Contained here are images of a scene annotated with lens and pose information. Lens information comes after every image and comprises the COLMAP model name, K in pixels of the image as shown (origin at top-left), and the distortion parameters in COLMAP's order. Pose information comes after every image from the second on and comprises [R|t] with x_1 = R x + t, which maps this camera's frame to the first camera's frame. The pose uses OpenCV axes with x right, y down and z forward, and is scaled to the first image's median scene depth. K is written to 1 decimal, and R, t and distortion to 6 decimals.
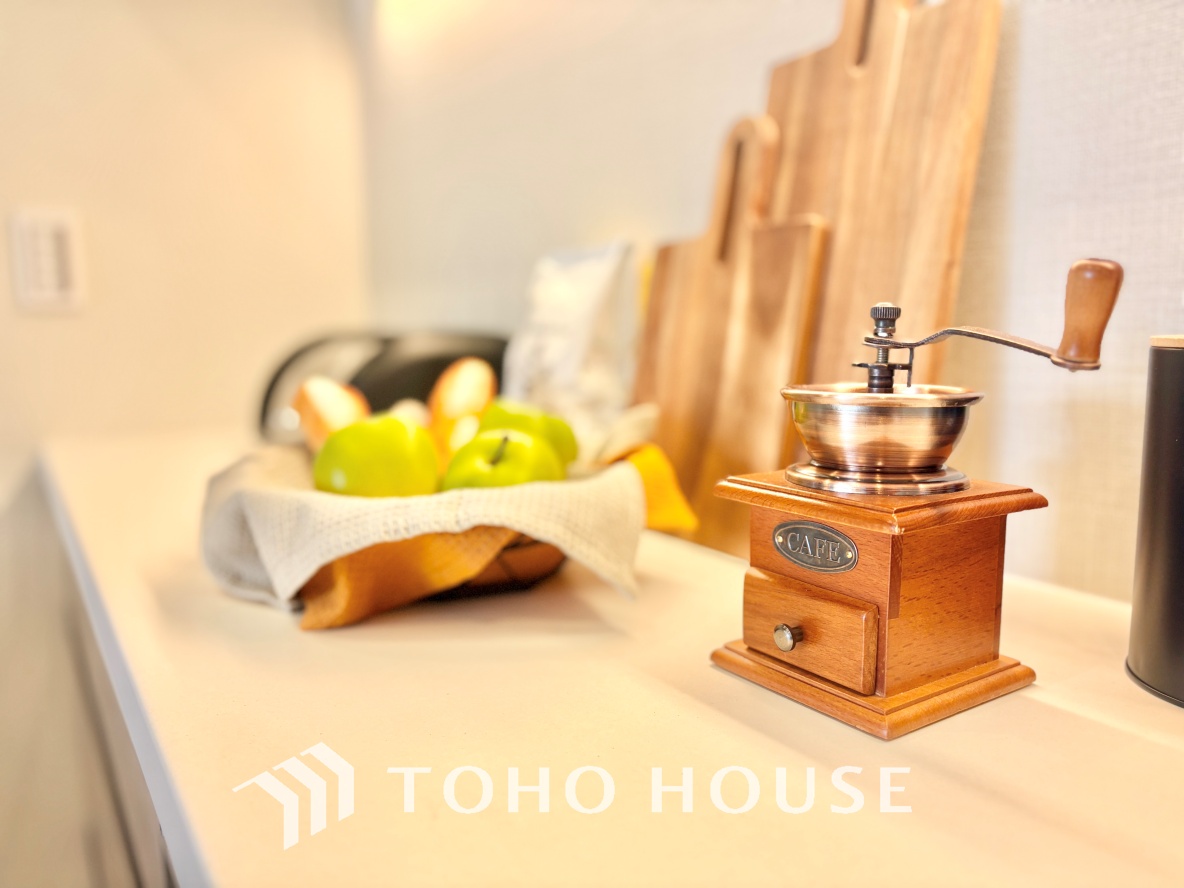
lens RADIAL K [[895.8, 0, 591.7], [0, 895.8, 445.6], [0, 0, 1]] dist [-0.001656, 0.002029]
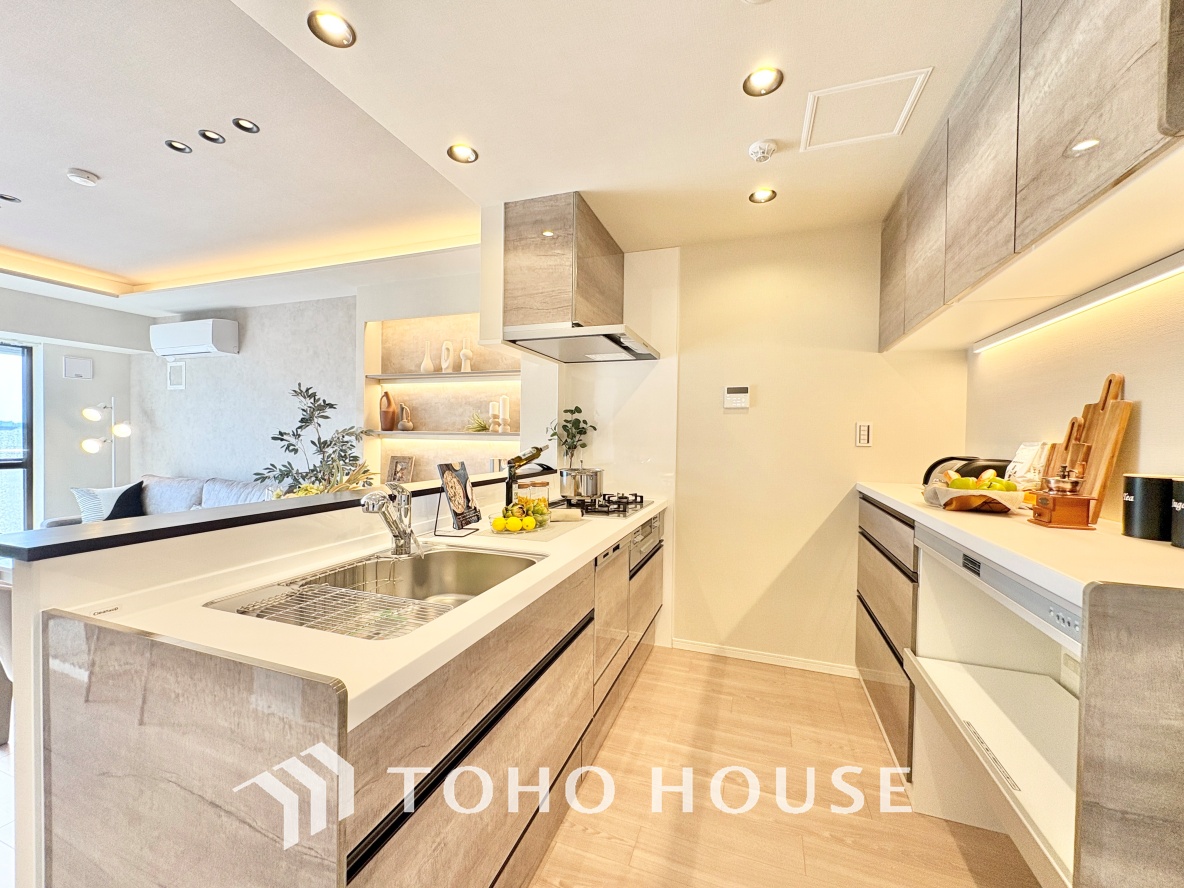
lens RADIAL K [[467.9, 0, 587.6], [0, 467.9, 451.3], [0, 0, 1]] dist [0.003431, -0.000341]
pose [[0.602611, 0.042902, -0.796881, 0.584043], [-0.117618, 0.992424, -0.035515, 0.161796], [0.789320, 0.115129, 0.603091, -2.293476]]
